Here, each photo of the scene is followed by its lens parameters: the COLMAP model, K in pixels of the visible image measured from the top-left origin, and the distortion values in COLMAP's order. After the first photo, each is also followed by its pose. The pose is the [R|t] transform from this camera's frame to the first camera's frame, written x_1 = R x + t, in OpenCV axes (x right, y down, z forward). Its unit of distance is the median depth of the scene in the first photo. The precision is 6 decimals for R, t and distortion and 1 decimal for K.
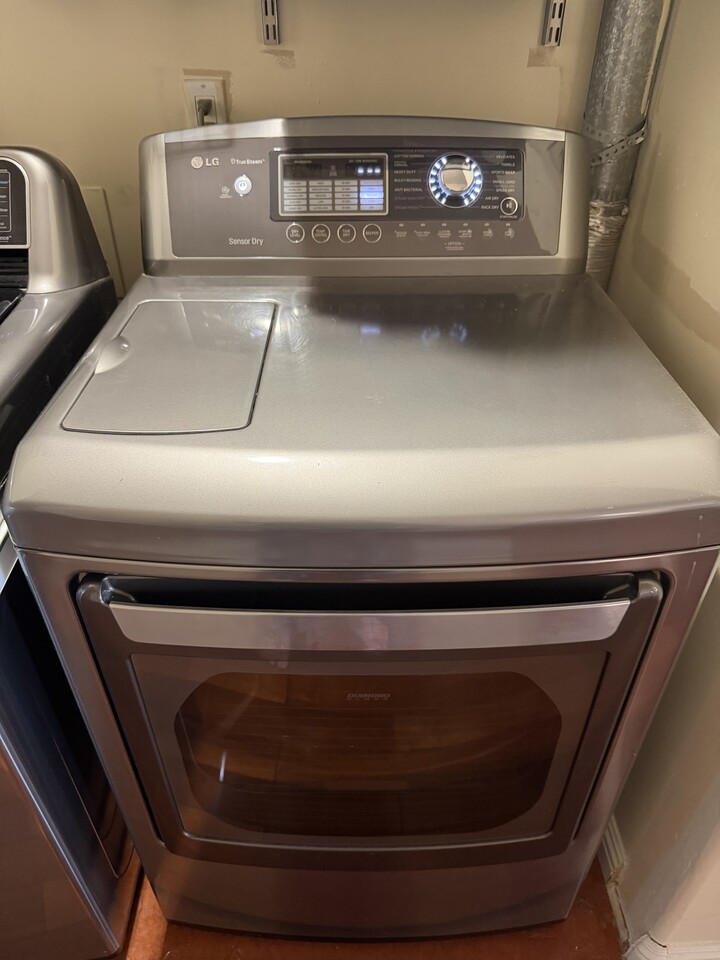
lens RADIAL K [[686.9, 0, 360.1], [0, 686.9, 478.2], [0, 0, 1]] dist [-0.009068, -0.007047]
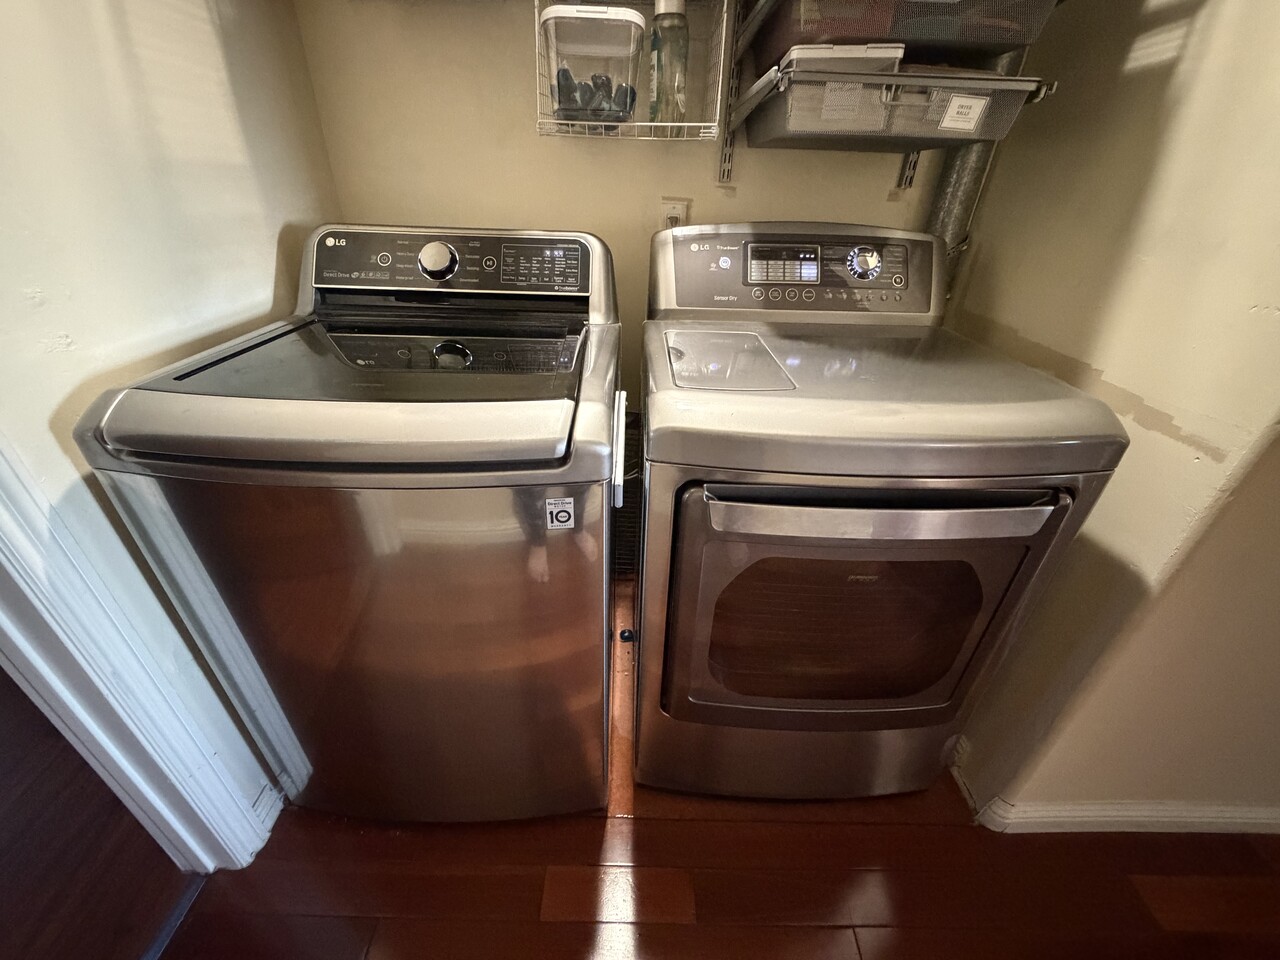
lens RADIAL K [[505.5, 0, 640.3], [0, 505.5, 477.2], [0, 0, 1]] dist [-0.004239, -0.000329]
pose [[0.999675, 0.024558, 0.006875, -0.356082], [-0.023741, 0.994631, -0.100725, 0.167041], [-0.009312, 0.100529, 0.994891, -0.071200]]
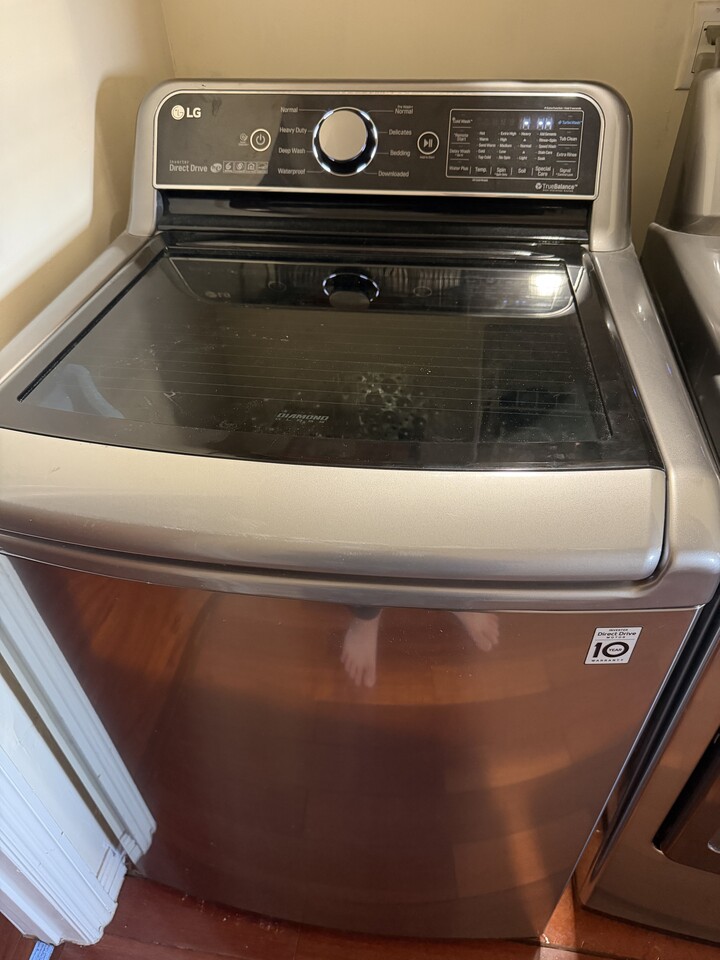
lens RADIAL K [[686.9, 0, 362.7], [0, 686.9, 476.0], [0, 0, 1]] dist [-0.009068, -0.007047]
pose [[0.986933, 0.081274, -0.139131, -0.604763], [-0.069738, 0.993862, 0.085877, -0.031606], [0.145257, -0.075052, 0.986543, 0.044861]]
